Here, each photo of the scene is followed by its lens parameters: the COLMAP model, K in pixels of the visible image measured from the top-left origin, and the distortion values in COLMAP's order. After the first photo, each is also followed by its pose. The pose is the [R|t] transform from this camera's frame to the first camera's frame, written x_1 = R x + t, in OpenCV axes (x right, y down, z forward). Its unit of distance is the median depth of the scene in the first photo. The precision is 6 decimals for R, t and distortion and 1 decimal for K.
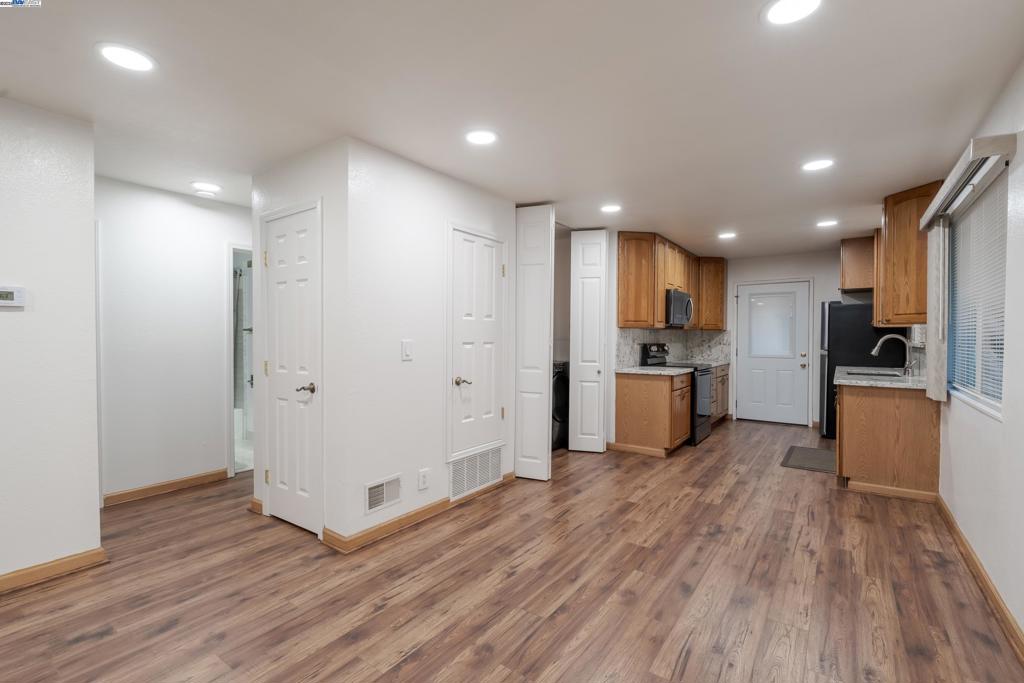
lens RADIAL K [[456.4, 0, 512.0], [0, 456.4, 341.5], [0, 0, 1]] dist [-0.000410, -0.000829]
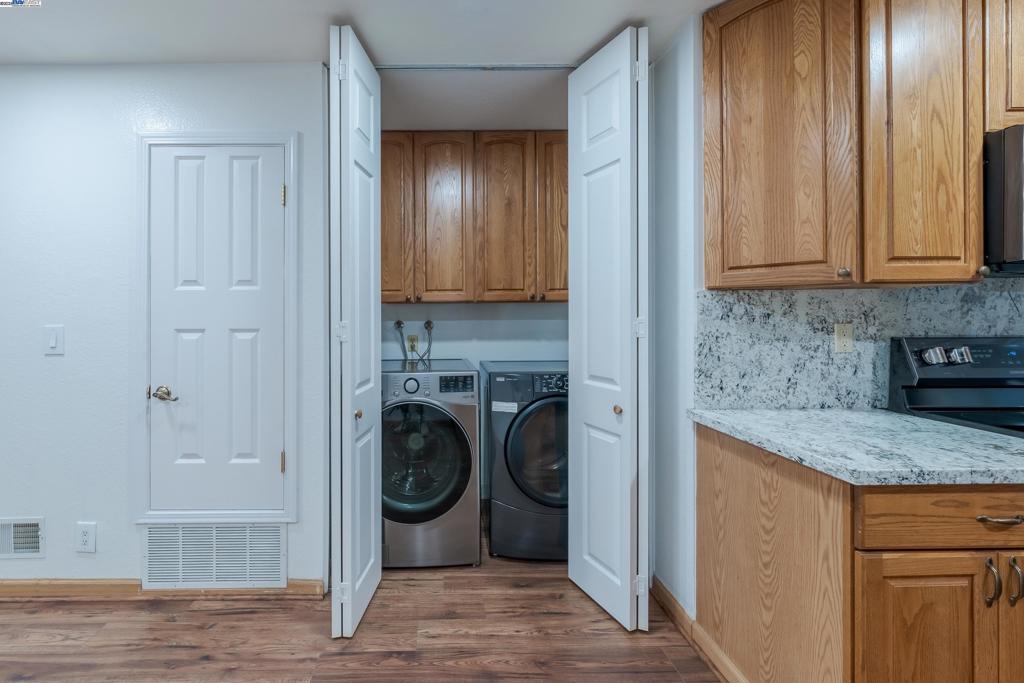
lens RADIAL K [[404.1, 0, 511.9], [0, 404.1, 313.1], [0, 0, 1]] dist [-0.003639, -0.000248]
pose [[0.593563, -0.009464, -0.804732, 0.553504], [-0.000608, 0.999925, -0.012208, -0.012379], [0.804788, 0.007735, 0.593513, 0.993404]]
